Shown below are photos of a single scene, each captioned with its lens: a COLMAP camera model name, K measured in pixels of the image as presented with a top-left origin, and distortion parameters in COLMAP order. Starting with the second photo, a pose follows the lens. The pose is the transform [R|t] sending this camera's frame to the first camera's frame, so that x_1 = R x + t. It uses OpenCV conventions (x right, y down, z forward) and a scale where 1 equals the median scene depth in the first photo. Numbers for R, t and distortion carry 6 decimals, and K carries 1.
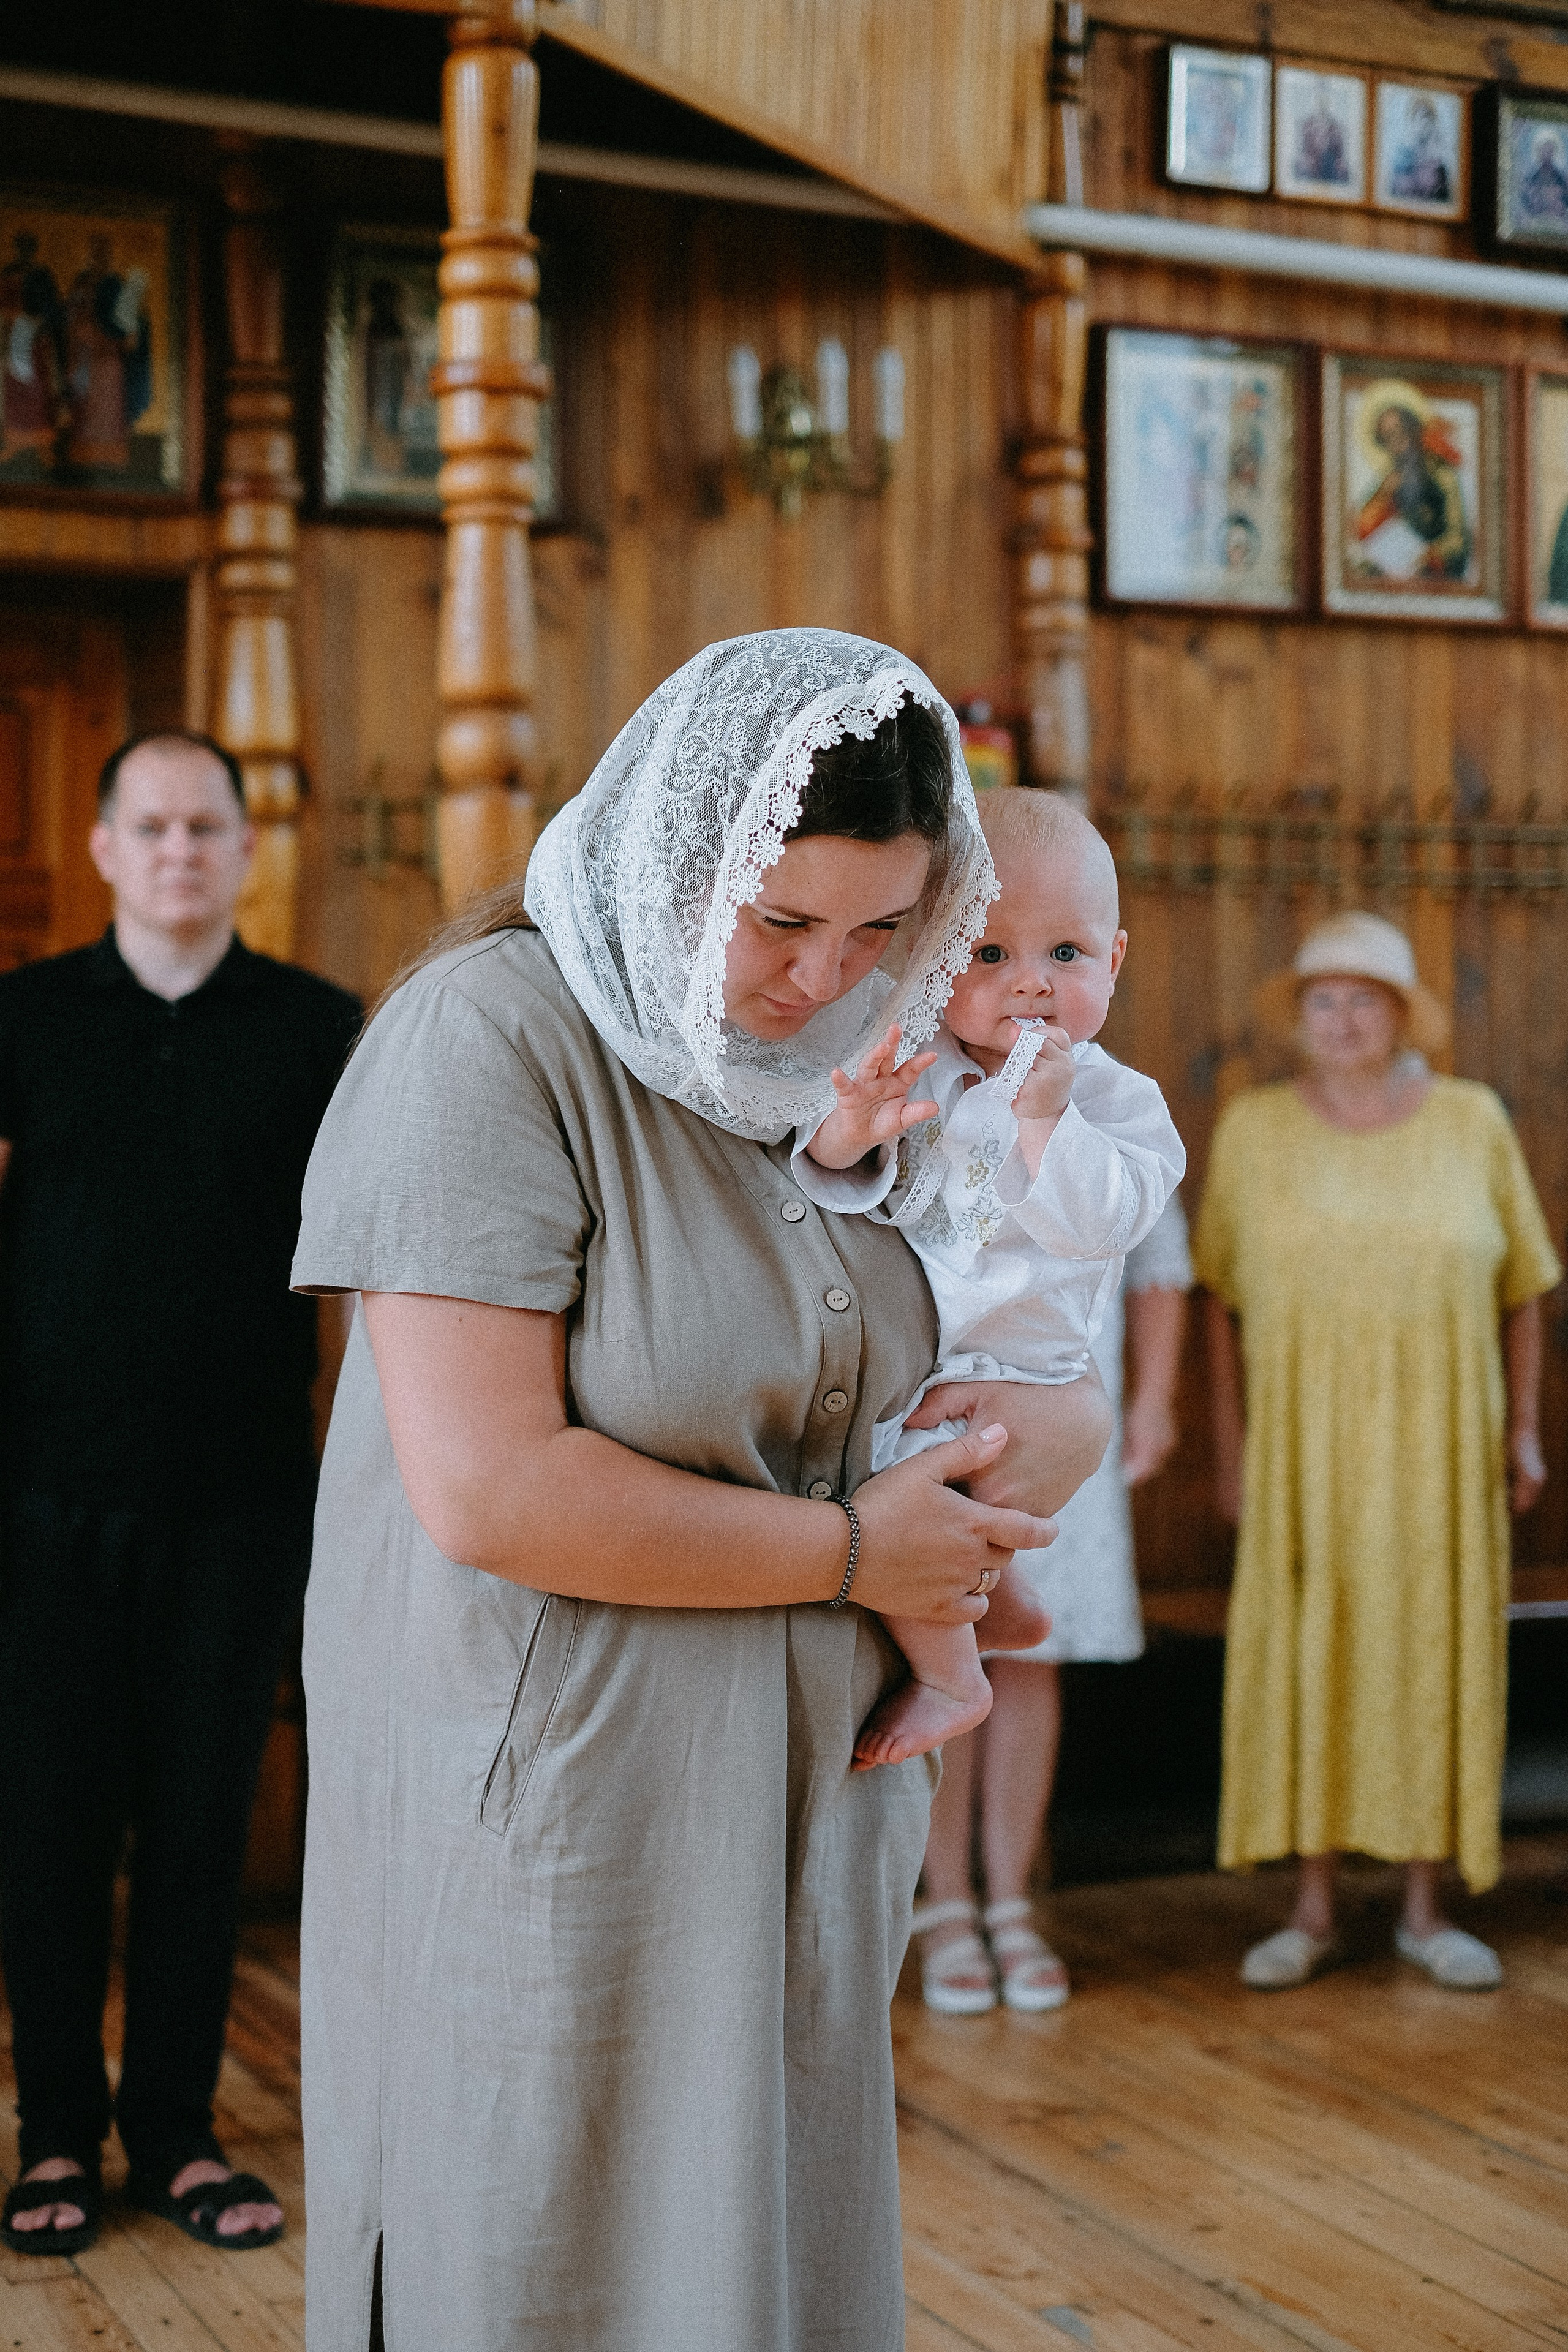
lens RADIAL K [[3691.8, 0, 763.3], [0, 3691.8, 1224.6], [0, 0, 1]] dist [-0.019282, 0.000000]
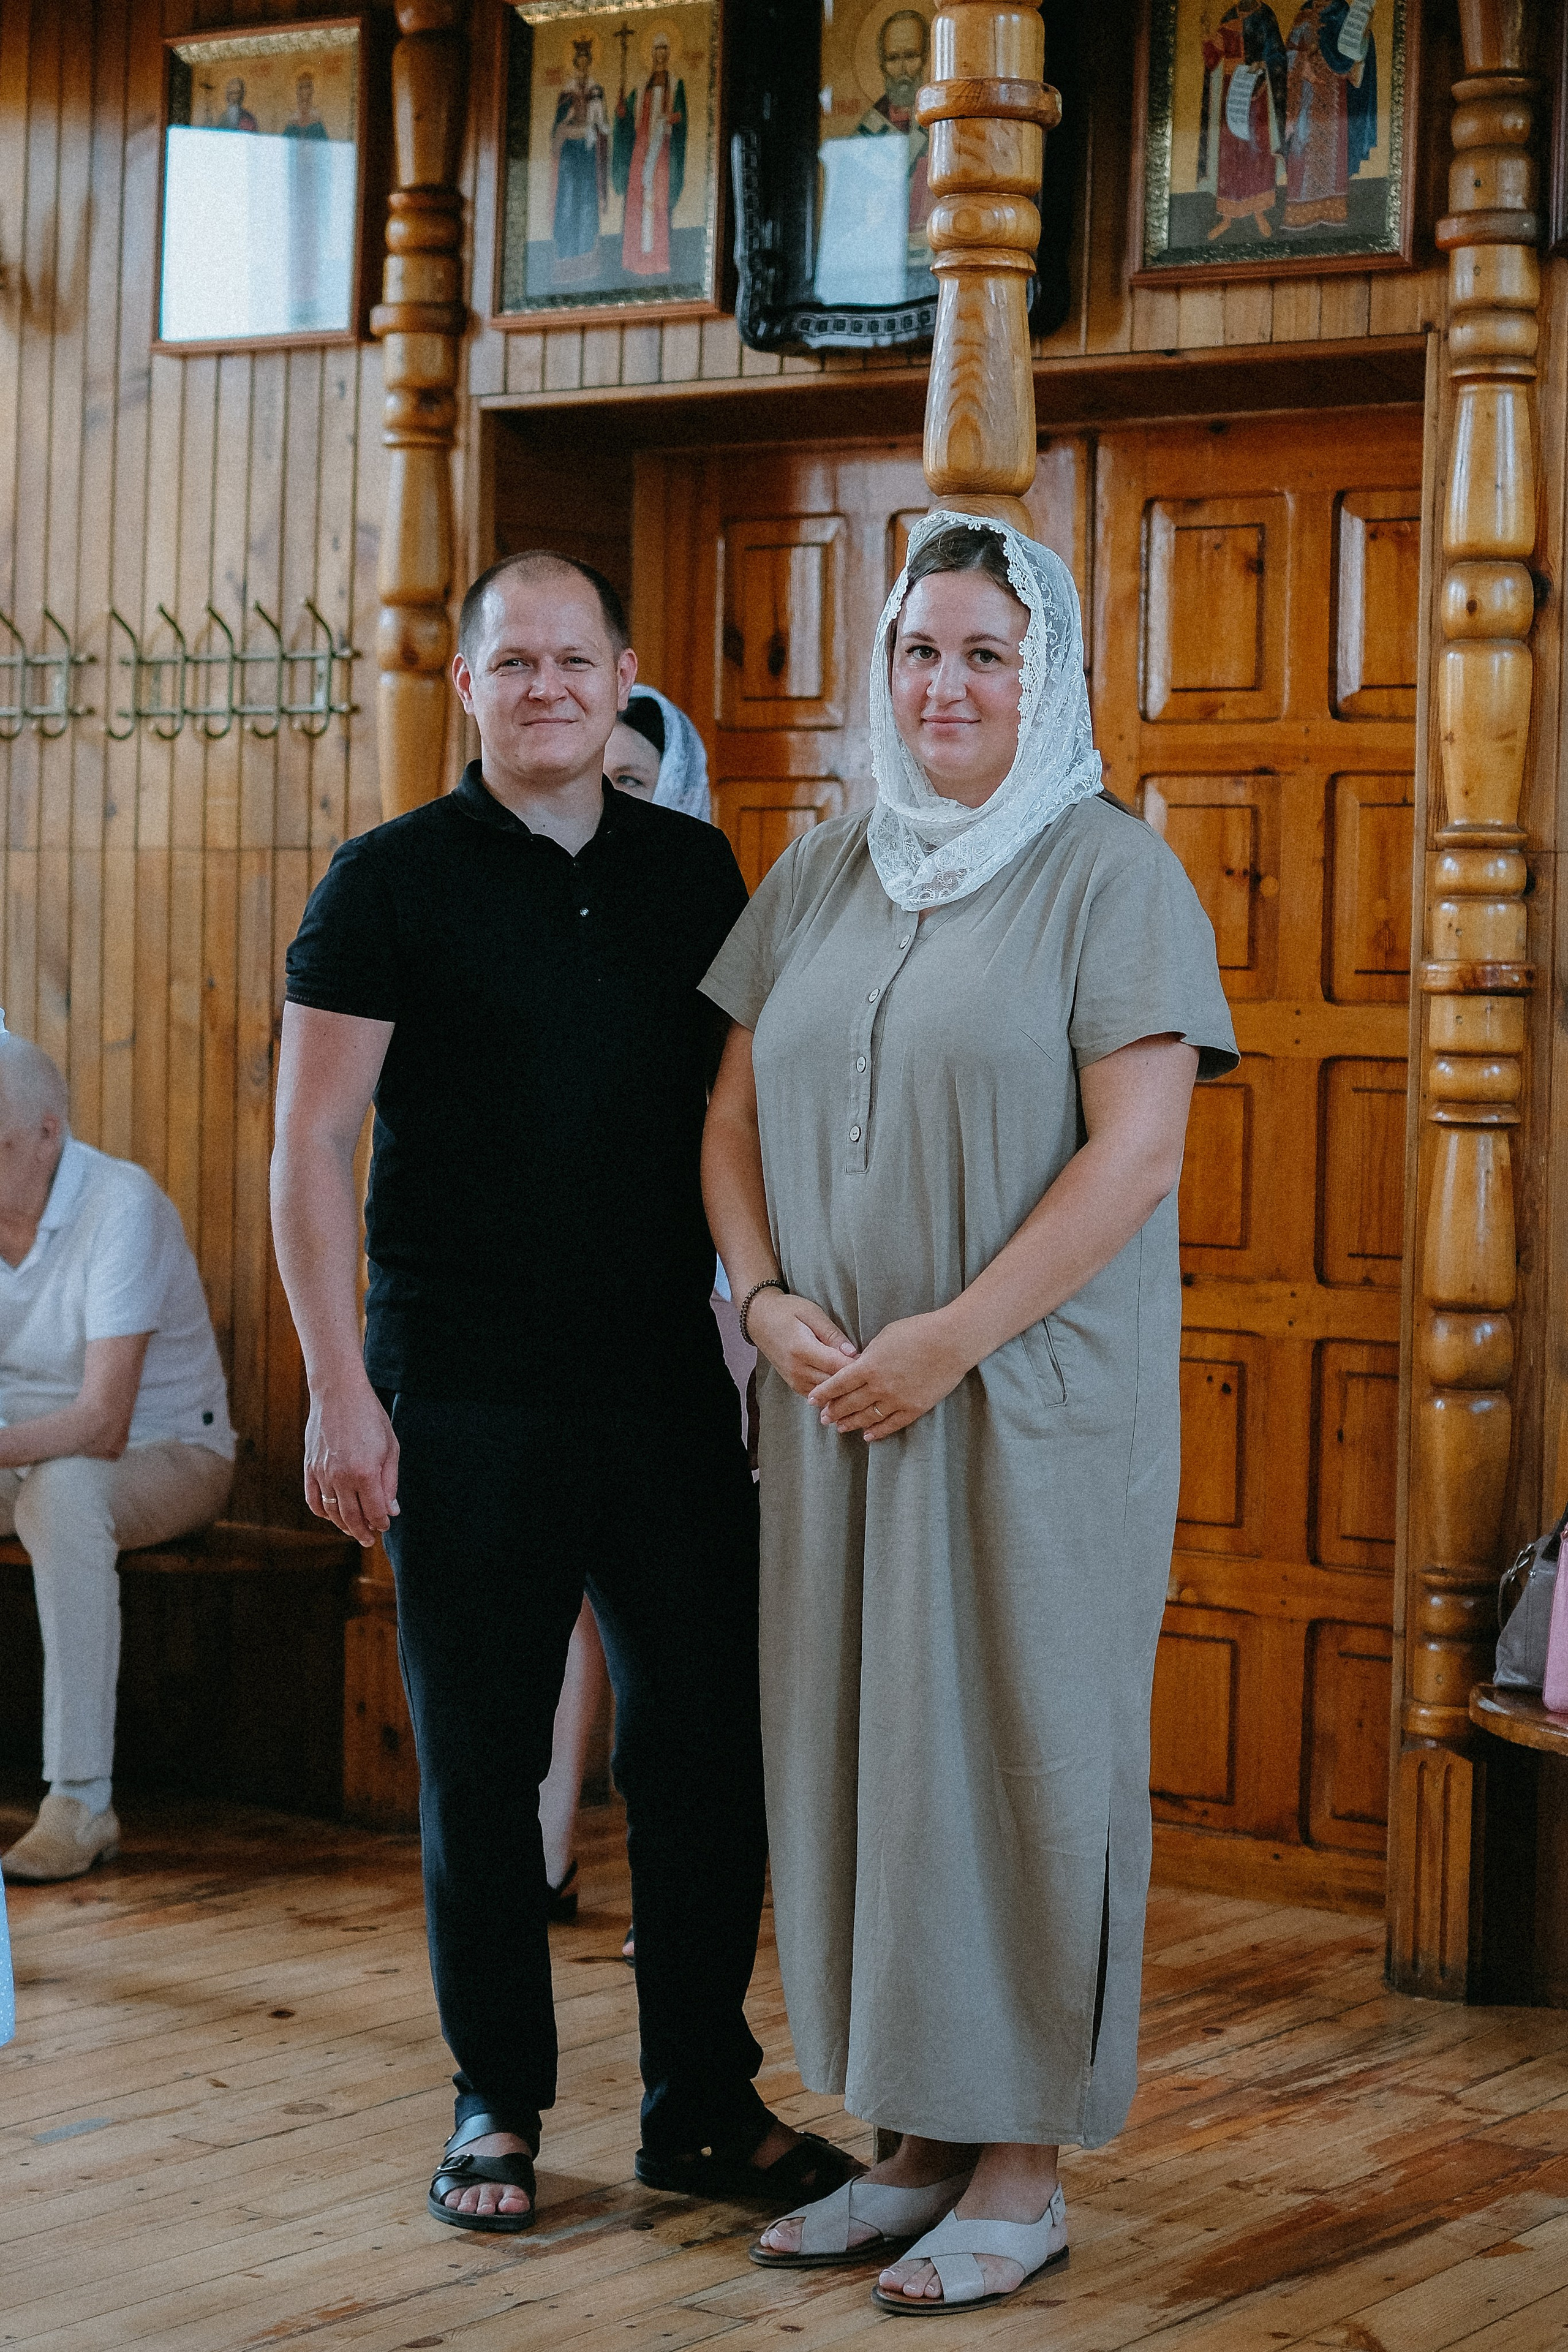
lens RADIAL K [[4684.2, 0, 777.3], [0, 4684.2, 1170.4], [0, 0, 1]] dist [-0.047912, 0.000000]
pose [[0.510555, 0.046622, -0.858580, 0.607821], [-0.056960, 0.998169, 0.020331, -0.005265], [0.857957, 0.038525, 0.512276, 0.318579]]
